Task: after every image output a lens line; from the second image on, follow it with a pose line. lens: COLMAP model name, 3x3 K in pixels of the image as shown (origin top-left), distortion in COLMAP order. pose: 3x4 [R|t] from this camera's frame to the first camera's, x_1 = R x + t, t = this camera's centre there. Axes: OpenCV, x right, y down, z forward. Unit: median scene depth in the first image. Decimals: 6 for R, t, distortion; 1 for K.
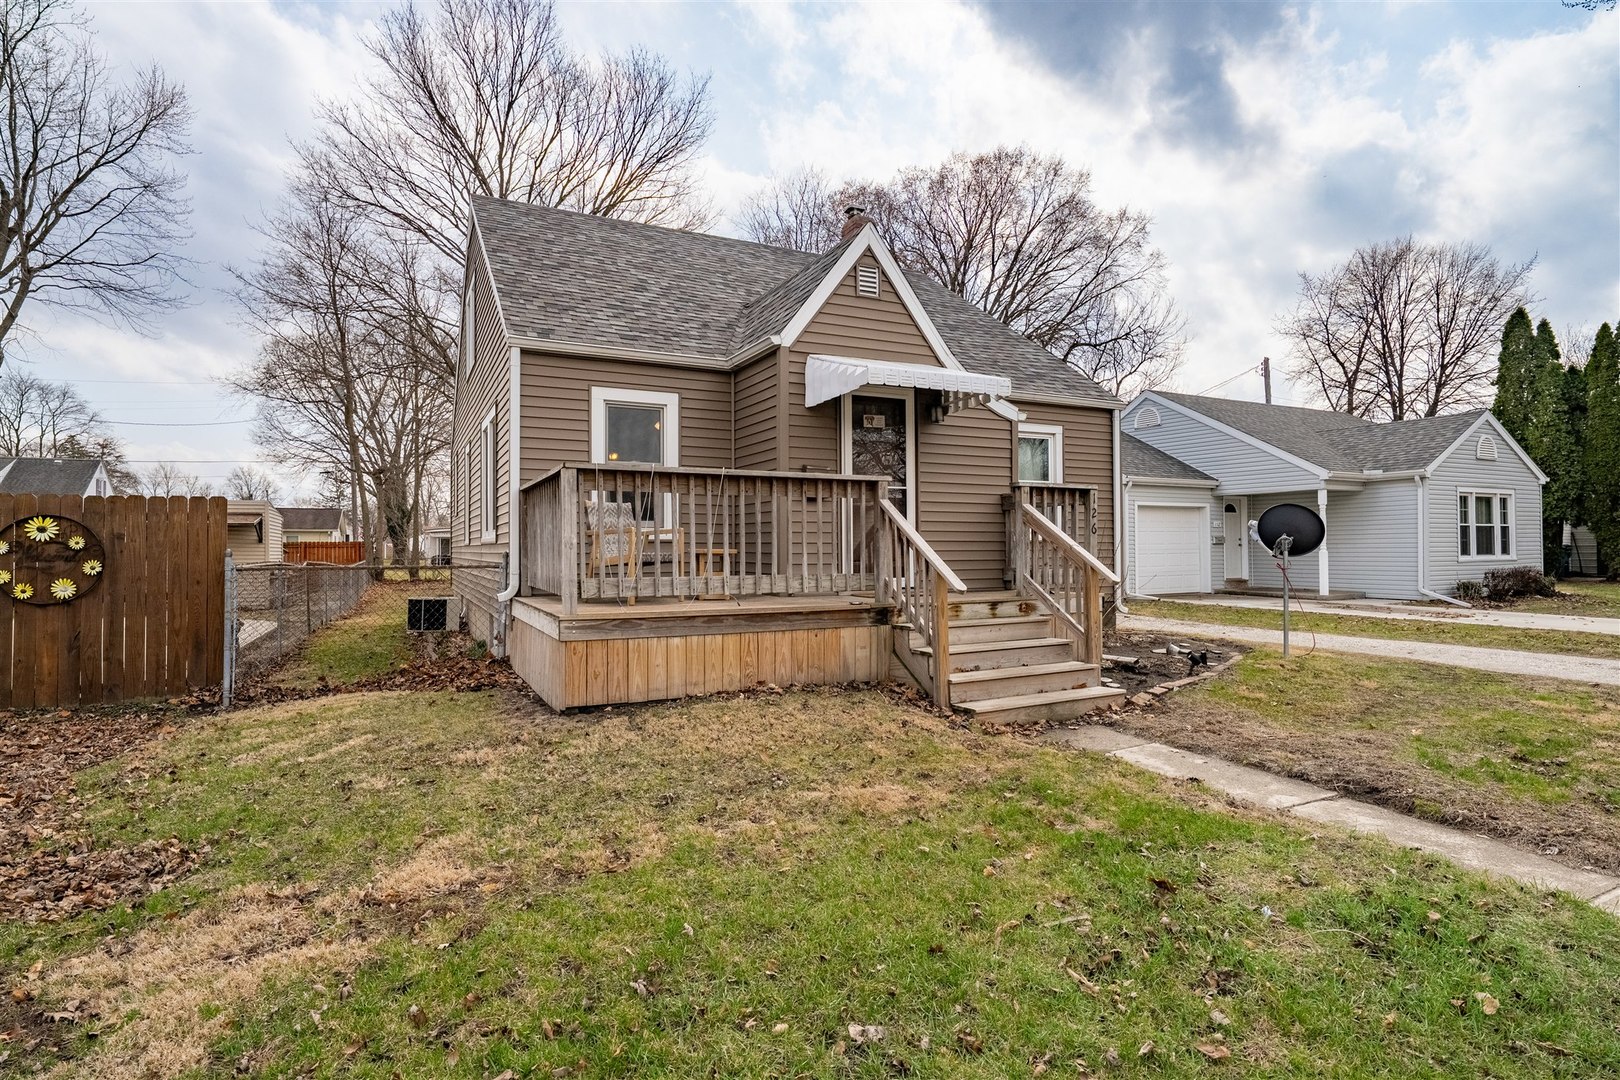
lens RADIAL K [[822.9, 0, 810.5], [0, 822.9, 545.9], [0, 0, 1]] dist [0.002236, -0.000270]
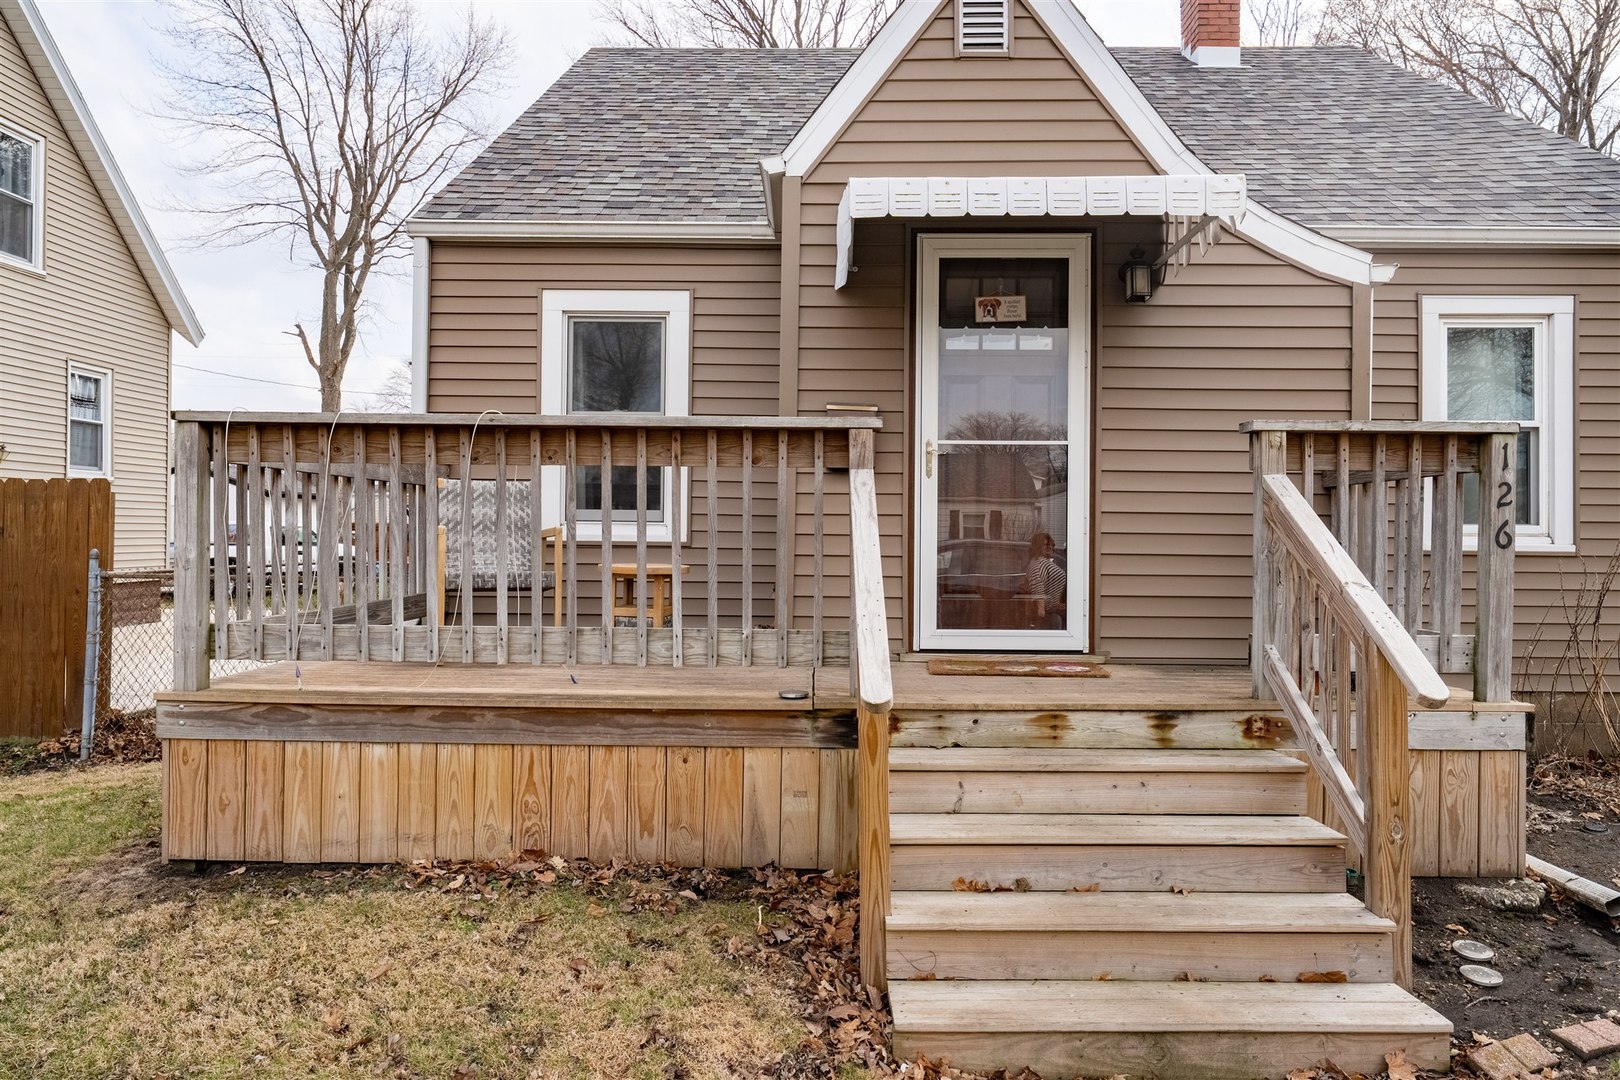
lens RADIAL K [[1068.8, 0, 812.3], [0, 1068.8, 535.4], [0, 0, 1]] dist [-0.001200, 0.001409]
pose [[0.885734, 0.013503, -0.463998, 0.321419], [-0.011822, 0.999909, 0.006531, -0.022521], [0.464044, -0.000300, 0.885812, 0.447756]]
